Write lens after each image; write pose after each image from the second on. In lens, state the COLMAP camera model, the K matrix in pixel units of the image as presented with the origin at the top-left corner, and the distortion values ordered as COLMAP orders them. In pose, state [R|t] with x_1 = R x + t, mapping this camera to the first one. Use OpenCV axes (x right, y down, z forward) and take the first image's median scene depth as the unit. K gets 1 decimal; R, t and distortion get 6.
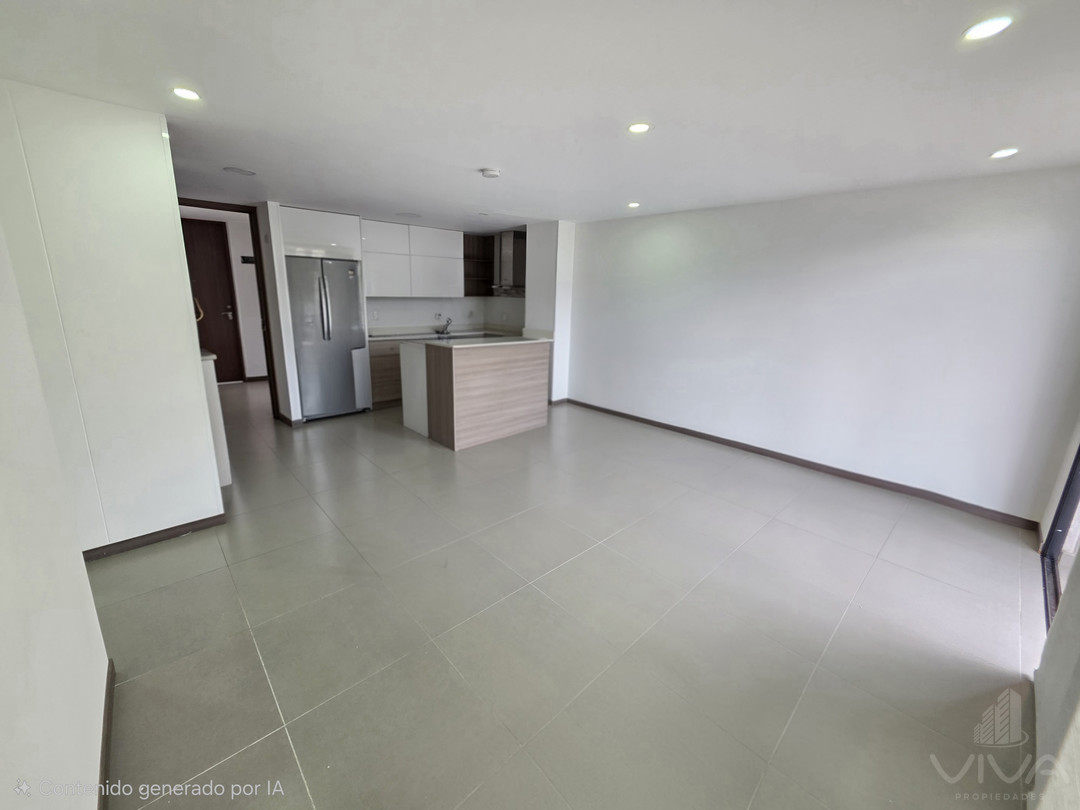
lens RADIAL K [[431.4, 0, 534.0], [0, 431.4, 399.5], [0, 0, 1]] dist [0.005944, -0.000979]
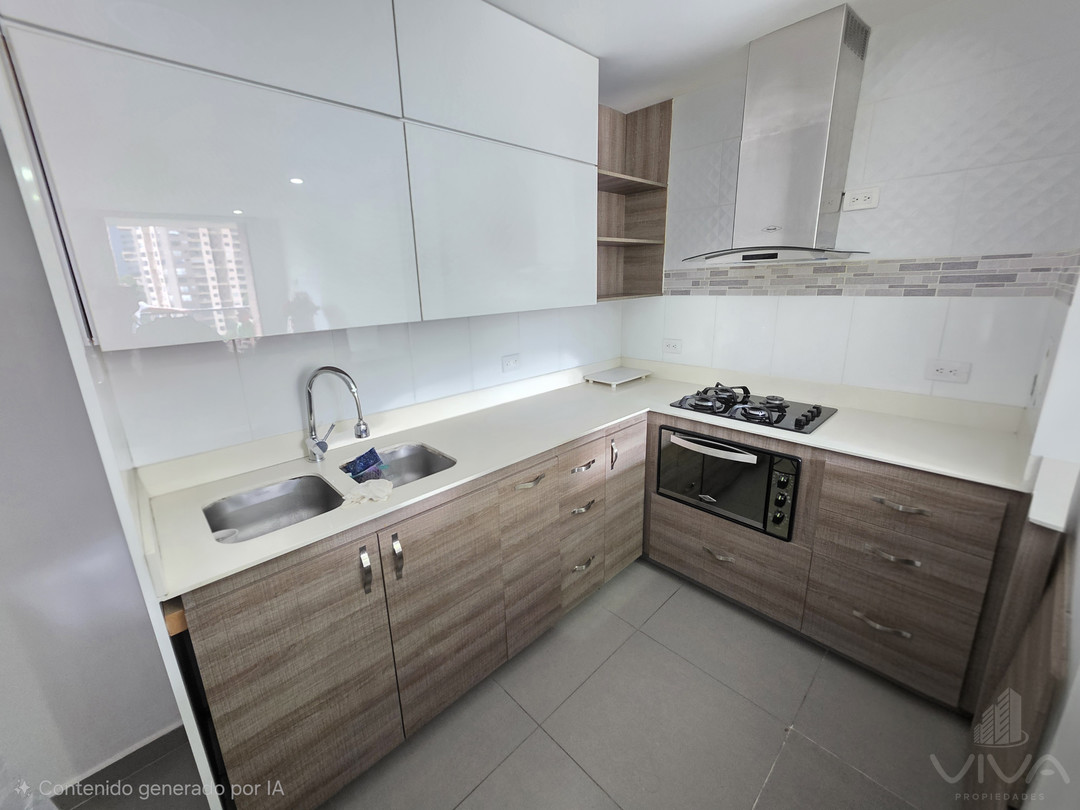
lens RADIAL K [[431.4, 0, 532.0], [0, 431.4, 392.3], [0, 0, 1]] dist [0.005944, -0.000979]
pose [[0.998287, -0.058034, 0.007386, -0.211248], [0.058082, 0.998291, -0.006420, -0.178991], [-0.007001, 0.006838, 0.999952, 0.712767]]
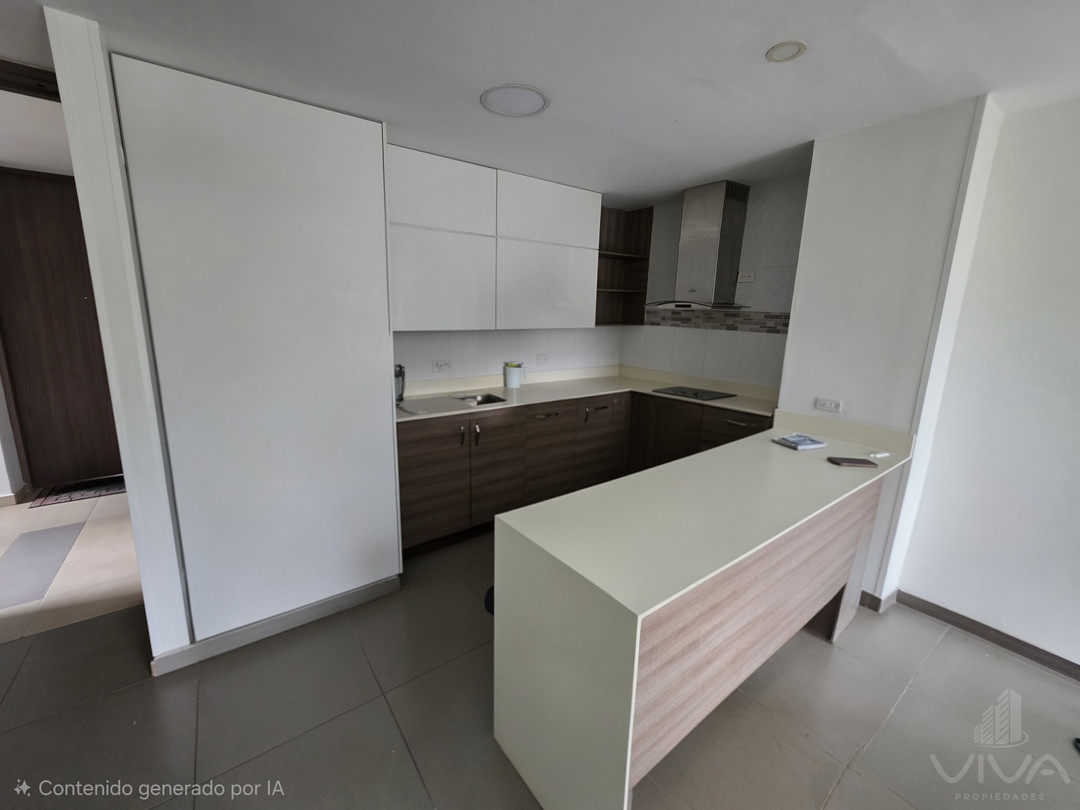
lens RADIAL K [[431.4, 0, 531.3], [0, 431.4, 395.3], [0, 0, 1]] dist [0.005944, -0.000979]
pose [[0.994016, 0.019487, -0.107484, -0.179858], [-0.025582, 0.998125, -0.055615, -0.131279], [0.106199, 0.058031, 0.992650, 0.511613]]
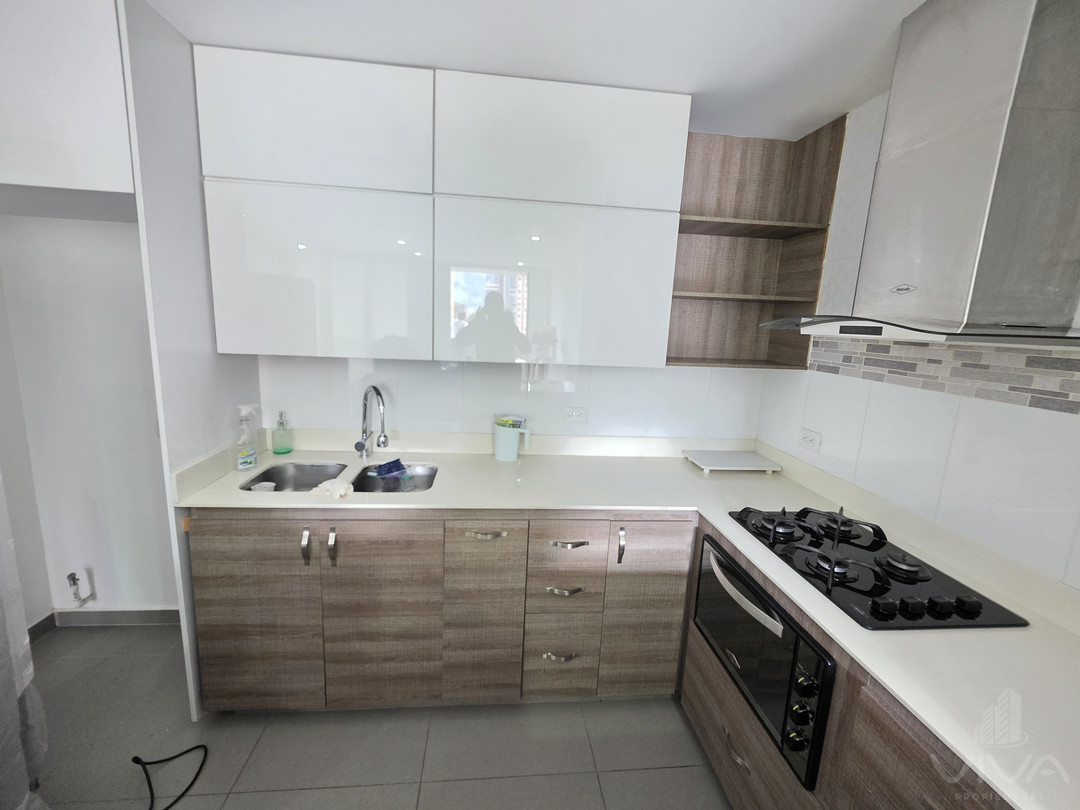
lens RADIAL K [[431.4, 0, 533.2], [0, 431.4, 392.8], [0, 0, 1]] dist [0.005944, -0.000979]
pose [[0.801810, 0.113495, -0.586702, -0.075908], [-0.178934, 0.982350, -0.054507, -0.196648], [0.570161, 0.148685, 0.807966, 0.761765]]
